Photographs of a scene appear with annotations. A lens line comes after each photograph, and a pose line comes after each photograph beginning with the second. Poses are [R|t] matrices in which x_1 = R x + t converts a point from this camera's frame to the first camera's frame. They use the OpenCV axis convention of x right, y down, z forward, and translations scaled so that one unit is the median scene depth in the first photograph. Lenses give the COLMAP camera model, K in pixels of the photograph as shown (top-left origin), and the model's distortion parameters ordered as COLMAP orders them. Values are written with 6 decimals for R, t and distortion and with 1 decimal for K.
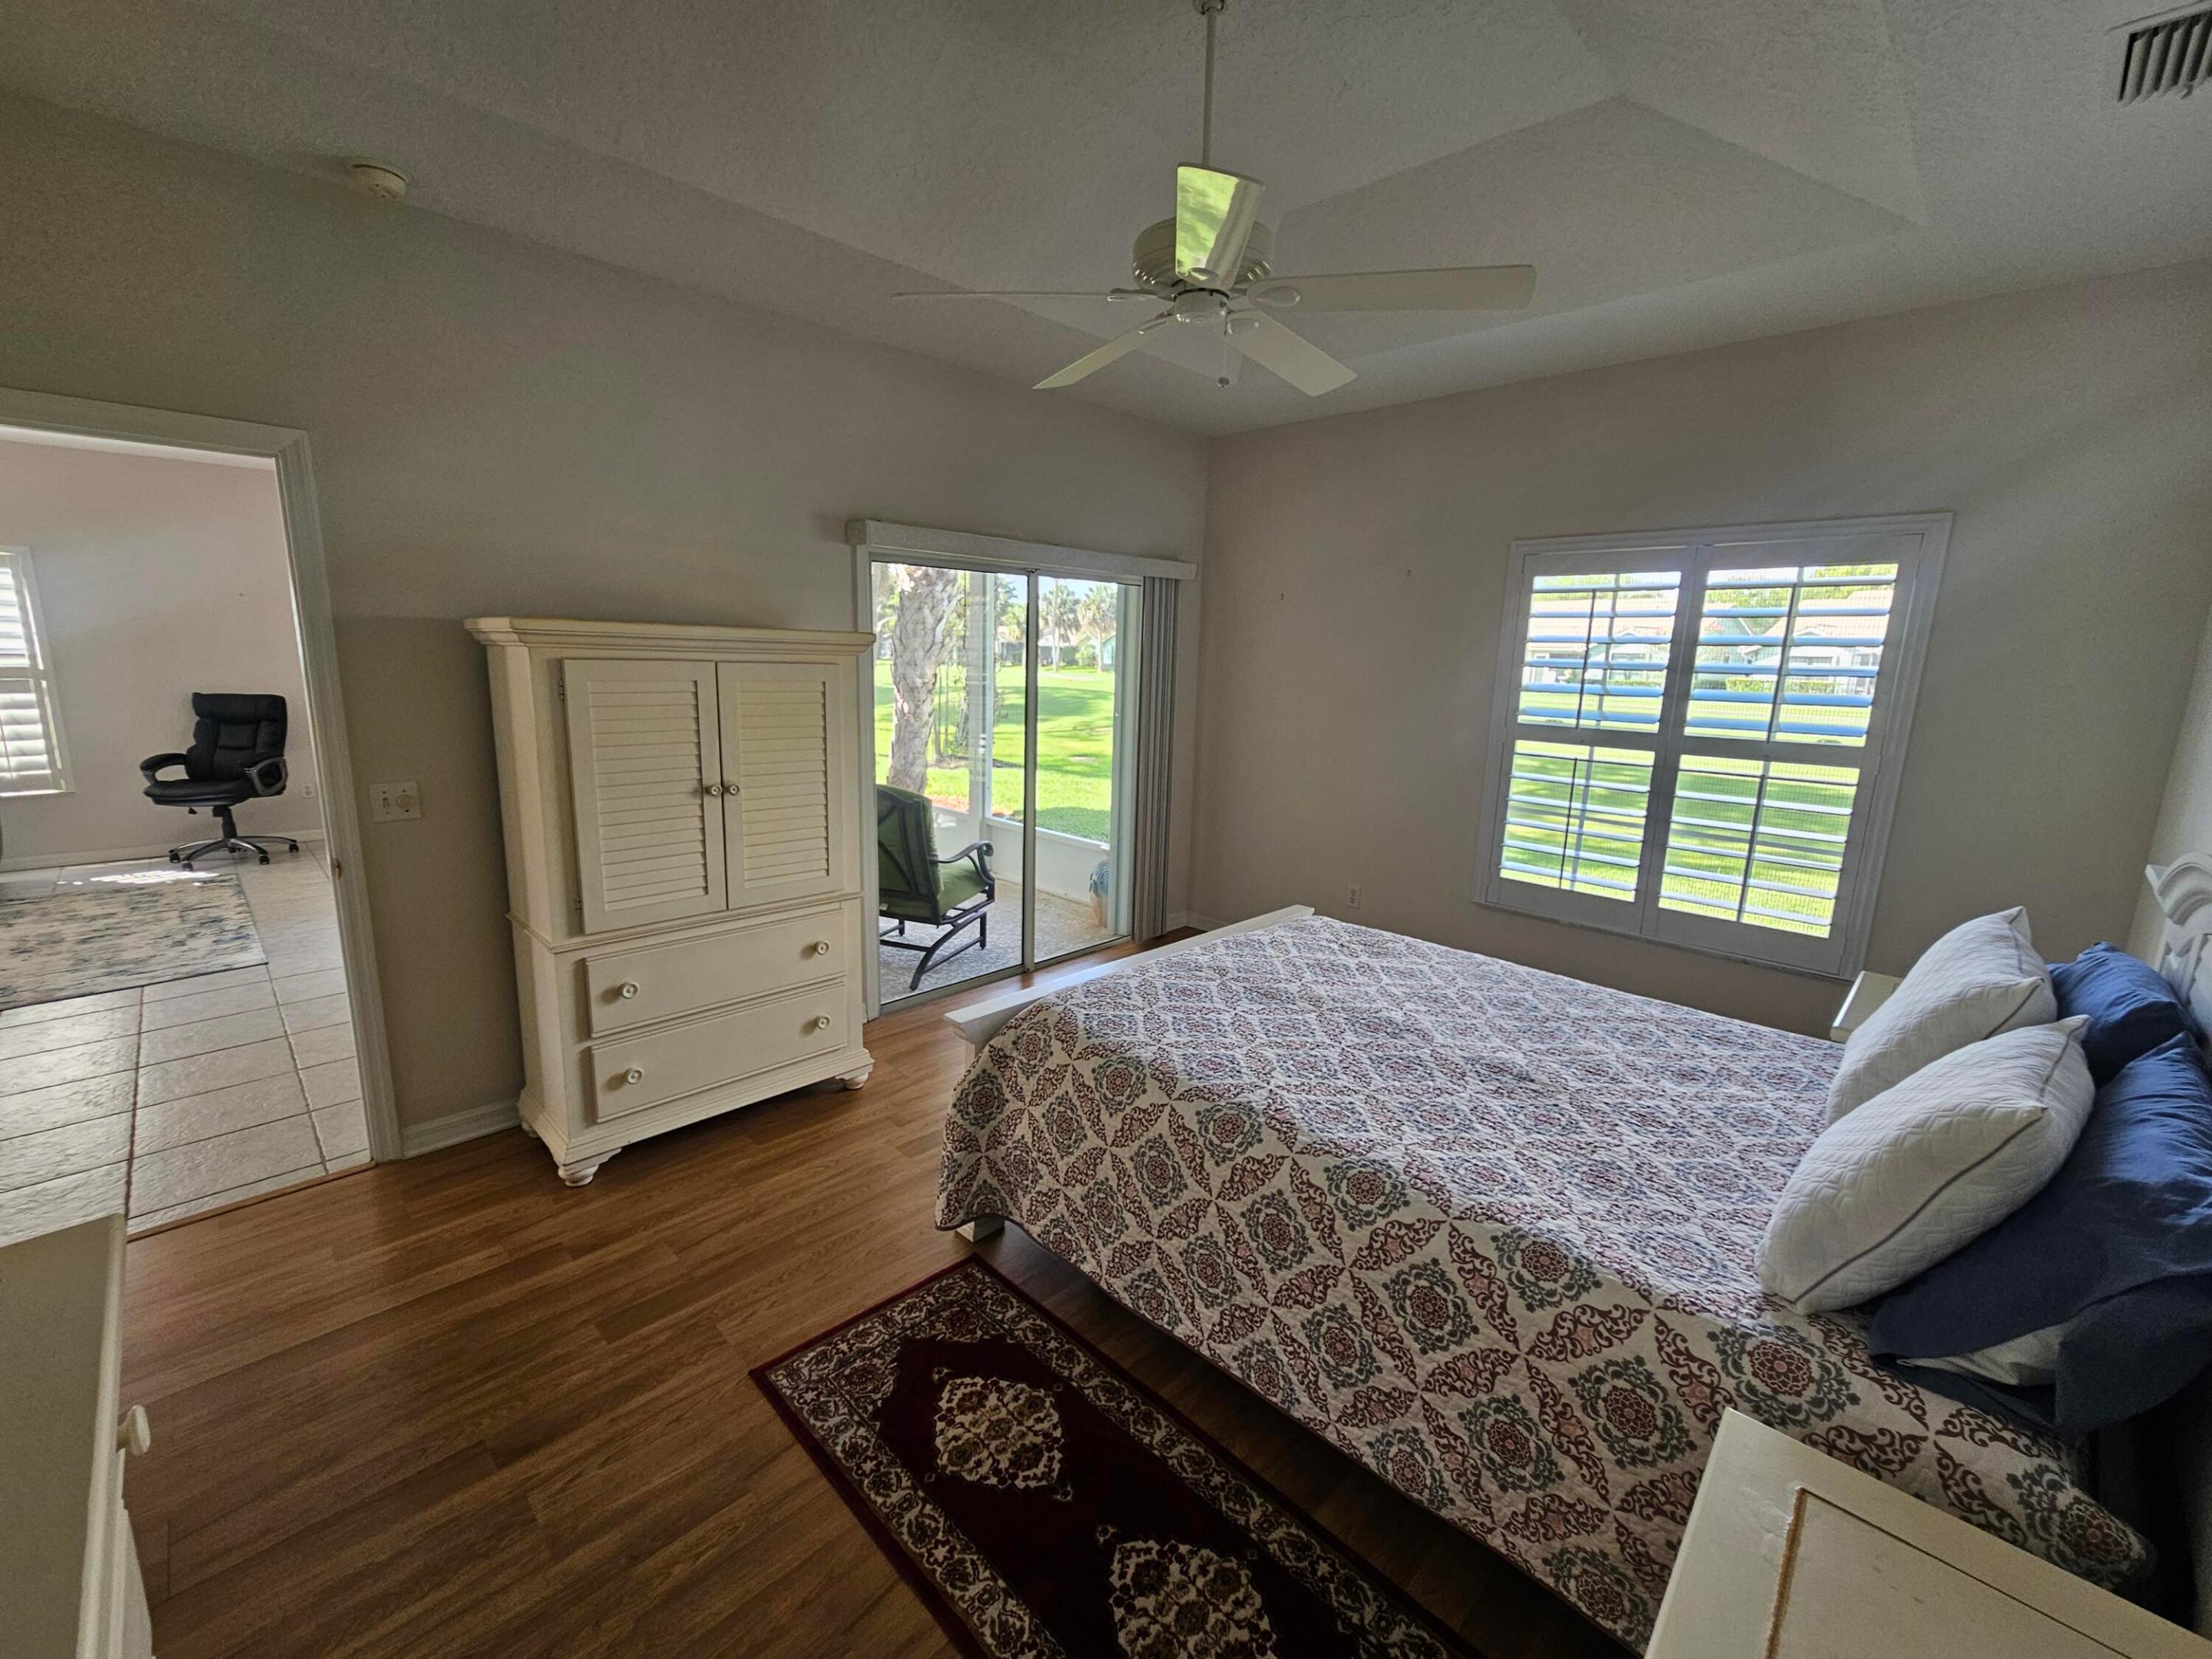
lens RADIAL K [[907.9, 0, 1087.3], [0, 907.9, 827.3], [0, 0, 1]] dist [0.000603, -0.003512]
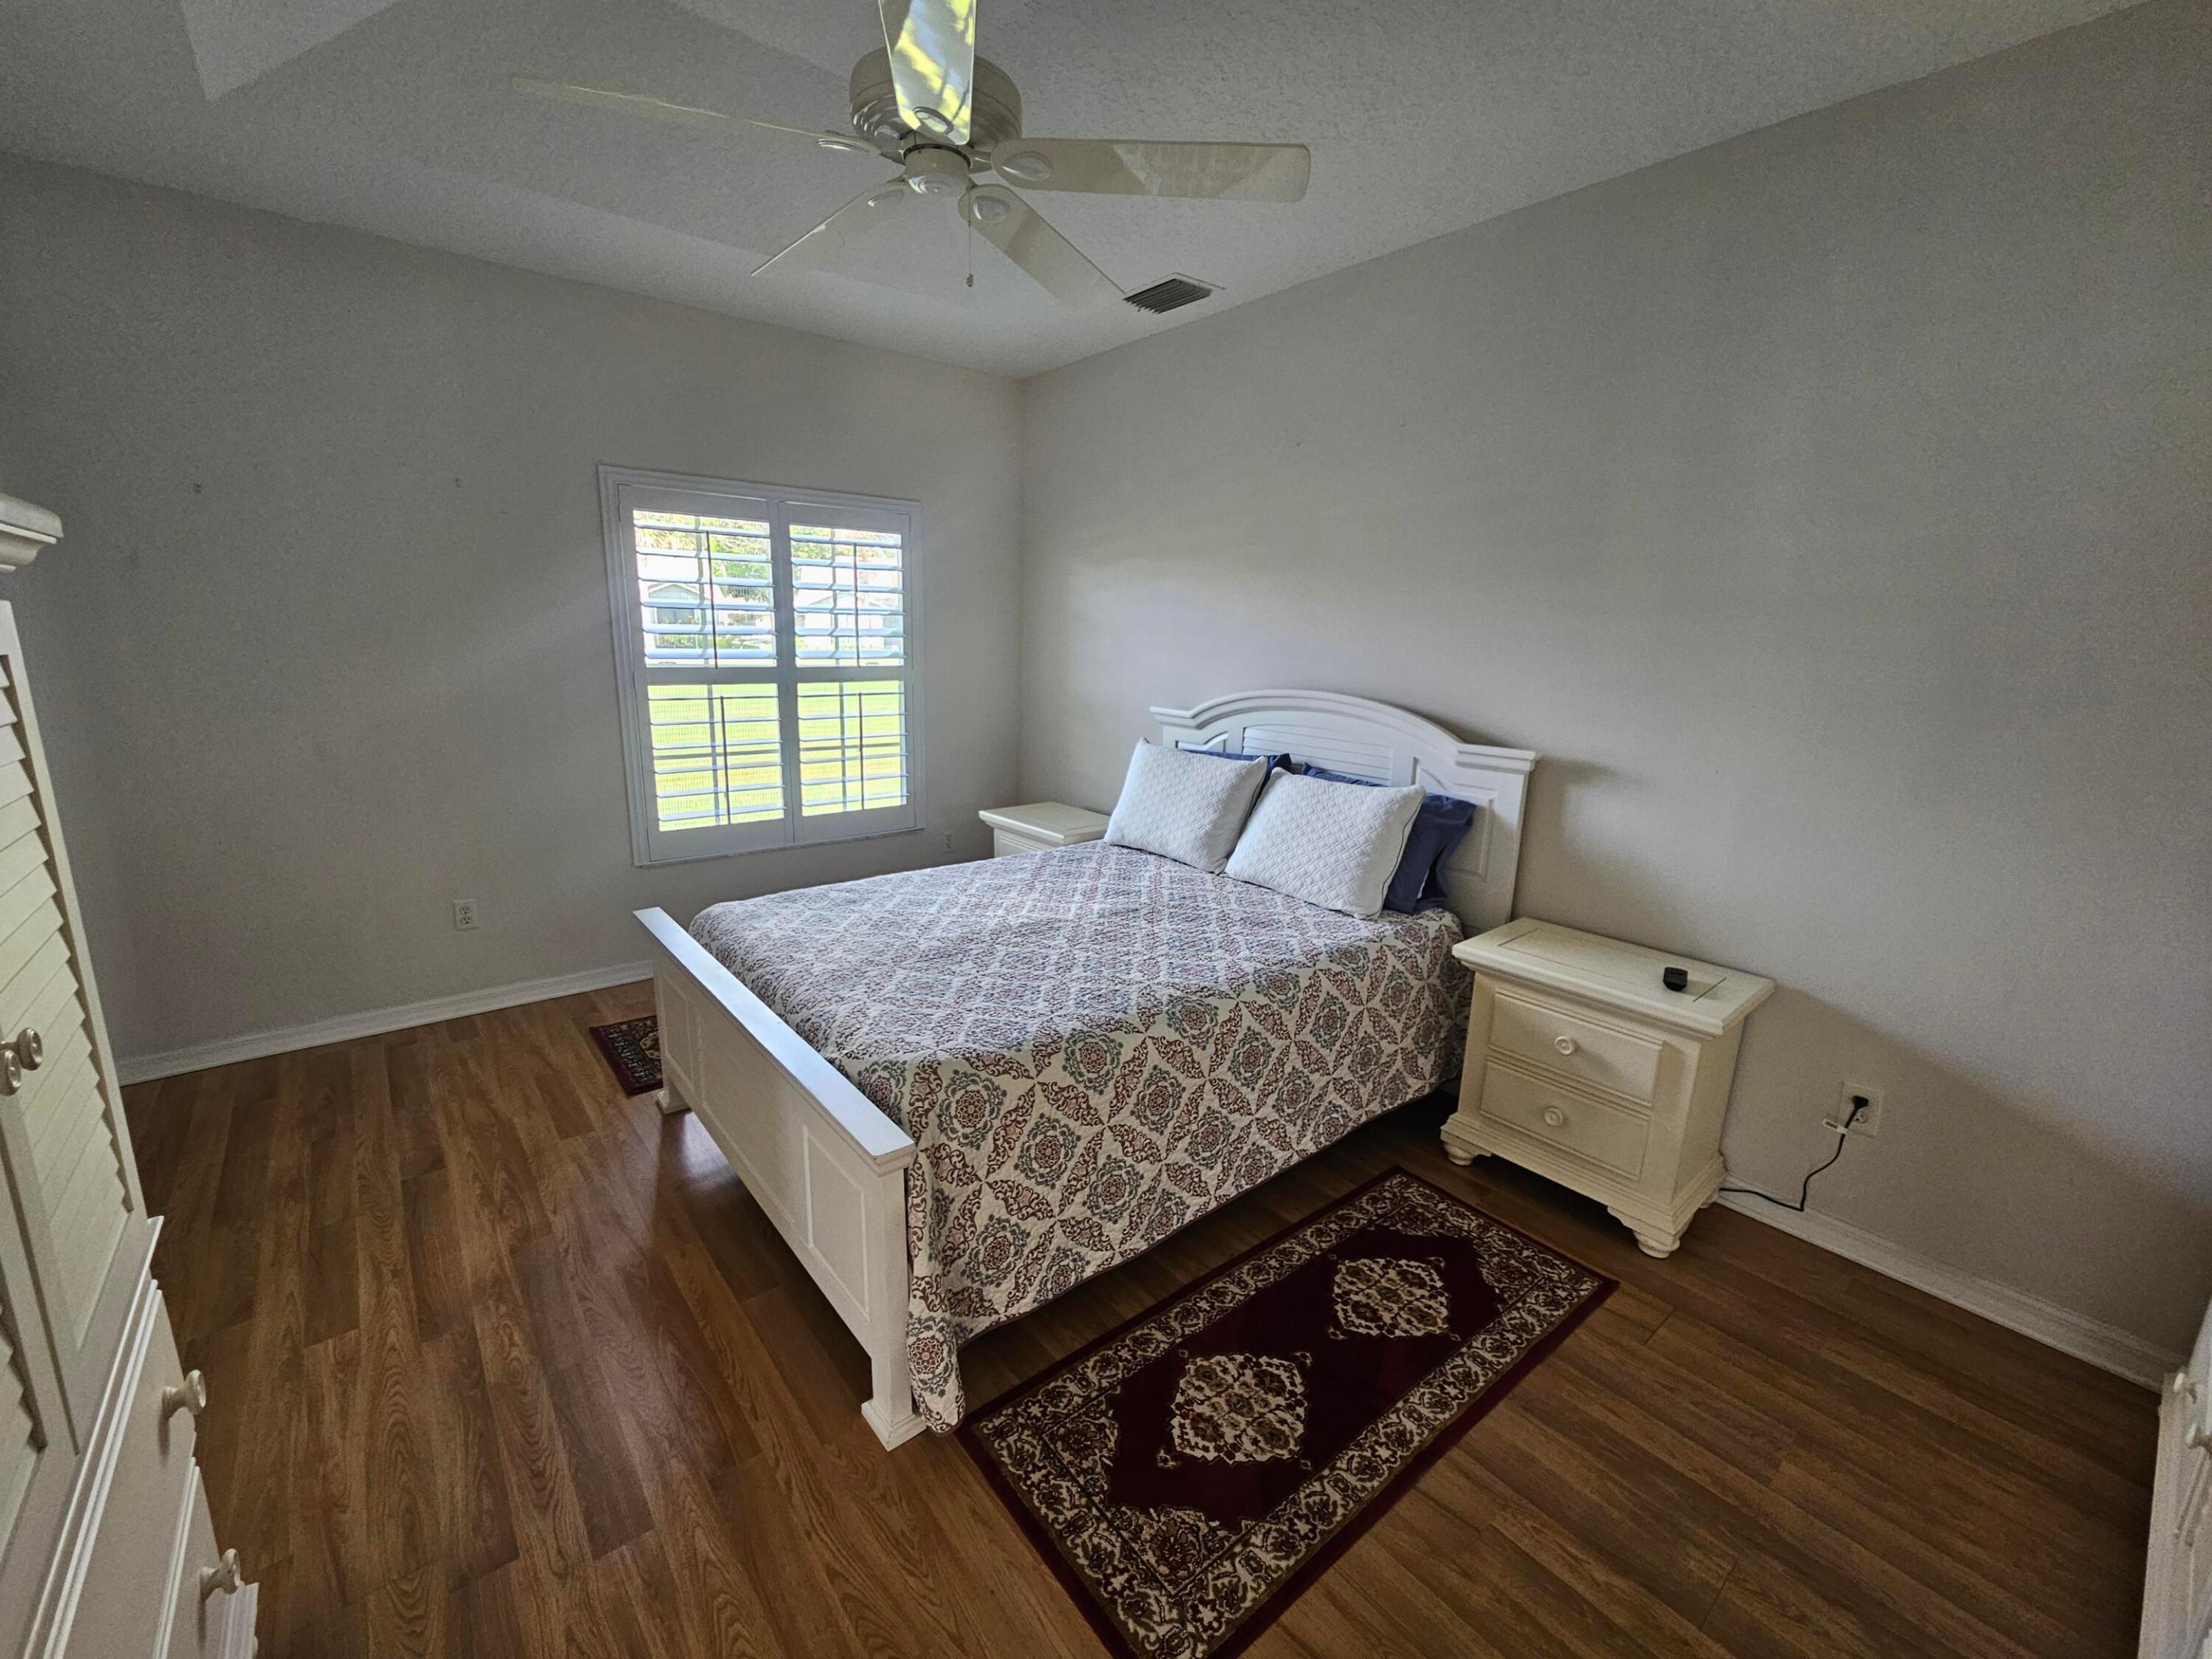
lens RADIAL K [[907.9, 0, 1087.3], [0, 907.9, 827.3], [0, 0, 1]] dist [0.000603, -0.003512]
pose [[0.107378, -0.233640, 0.966376, -0.845511], [0.170787, 0.961882, 0.213577, -0.155270], [-0.979439, 0.142111, 0.143188, 0.866214]]
